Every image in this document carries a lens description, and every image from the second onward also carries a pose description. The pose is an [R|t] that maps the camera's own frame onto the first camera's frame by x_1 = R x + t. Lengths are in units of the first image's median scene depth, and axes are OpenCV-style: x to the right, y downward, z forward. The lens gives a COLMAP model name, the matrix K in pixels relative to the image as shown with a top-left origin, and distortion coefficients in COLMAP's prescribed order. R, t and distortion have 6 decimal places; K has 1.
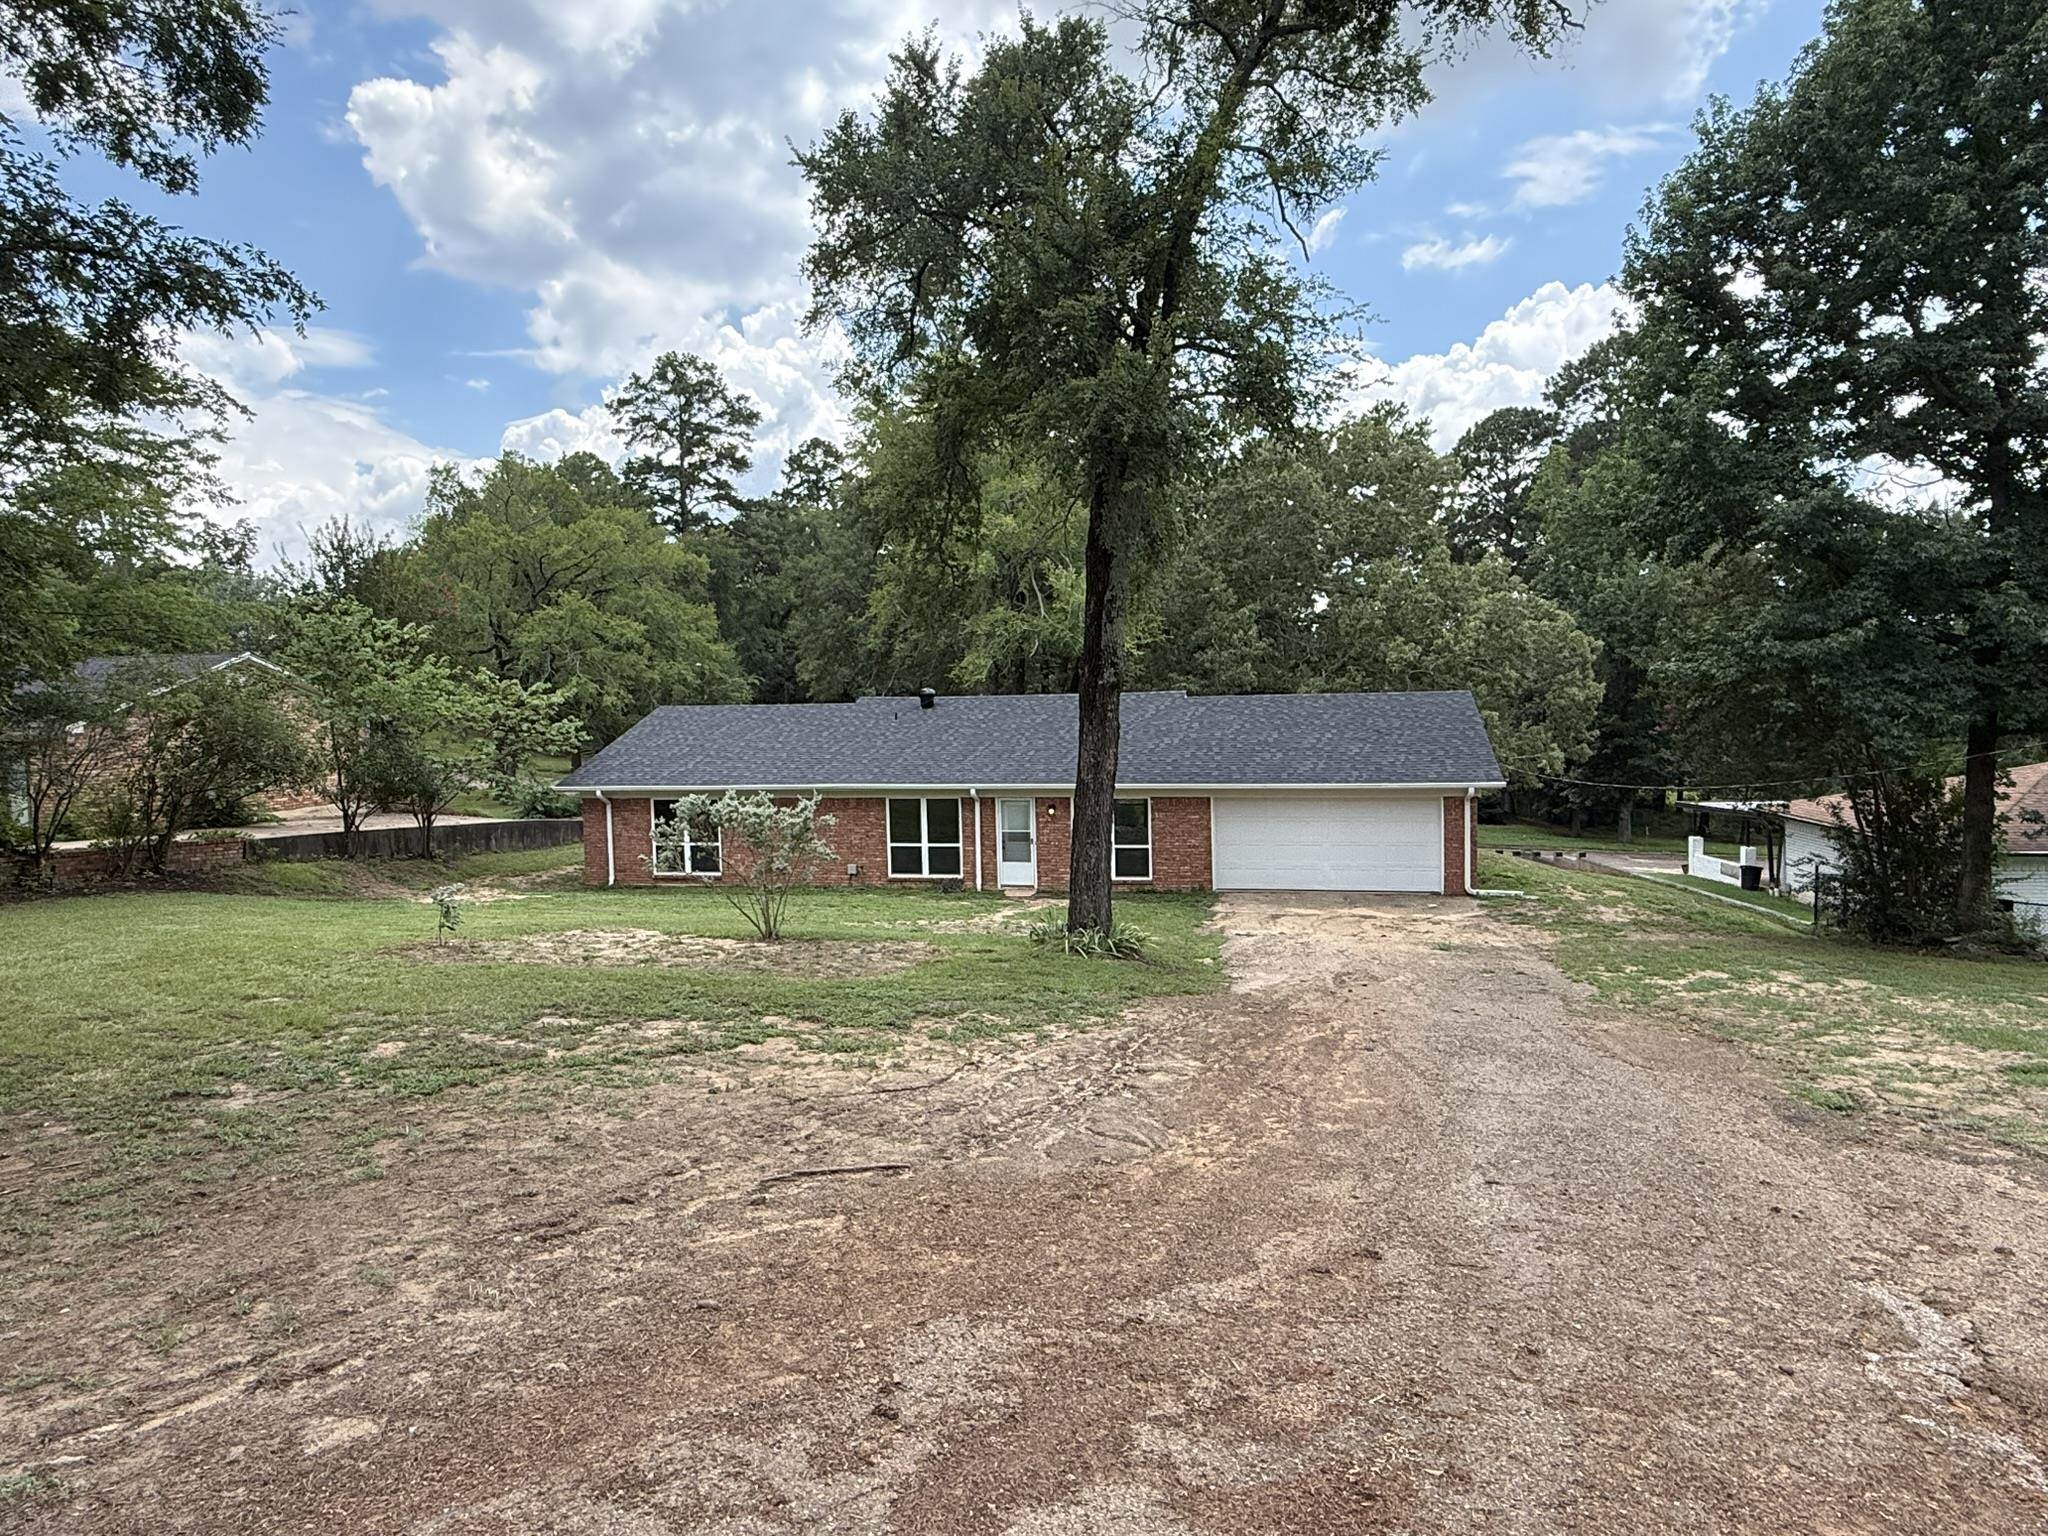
lens RADIAL K [[1214.1, 0, 1024.0], [0, 1214.1, 768.0], [0, 0, 1]] dist [-0.001066, -0.000100]
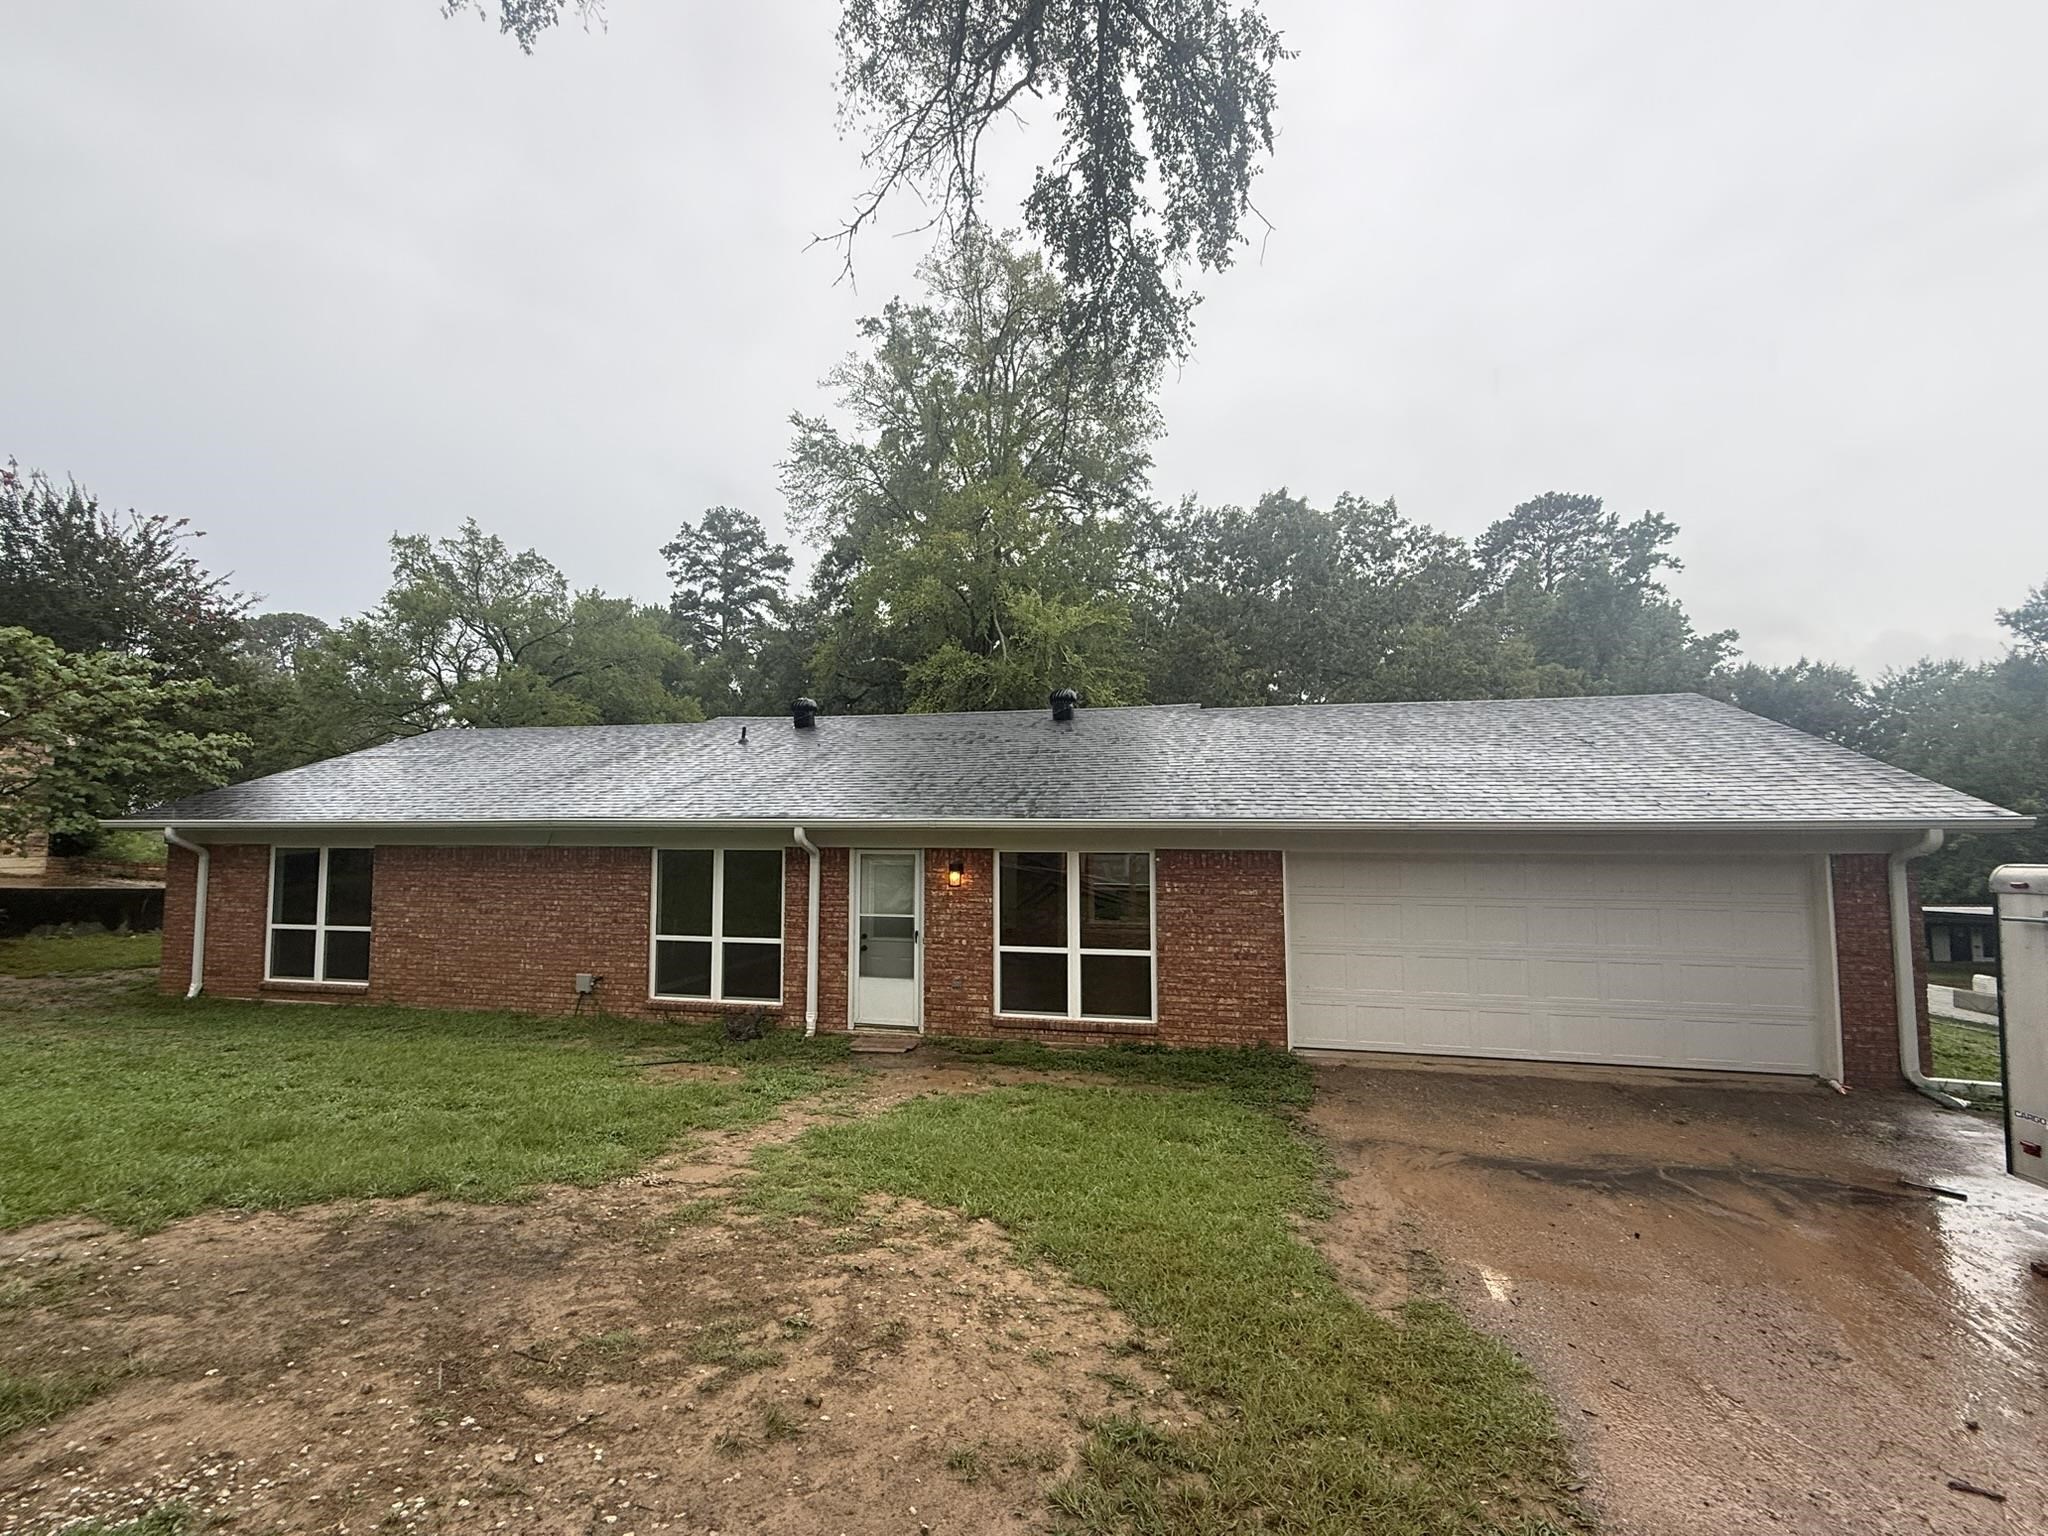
lens RADIAL K [[902.9, 0, 1024.0], [0, 902.9, 768.0], [0, 0, 1]] dist [0.001792, 0.000146]
pose [[0.999768, 0.018635, -0.010778, 0.026098], [-0.019857, 0.991654, -0.127388, 0.018265], [0.008314, 0.127573, 0.991794, 0.299459]]
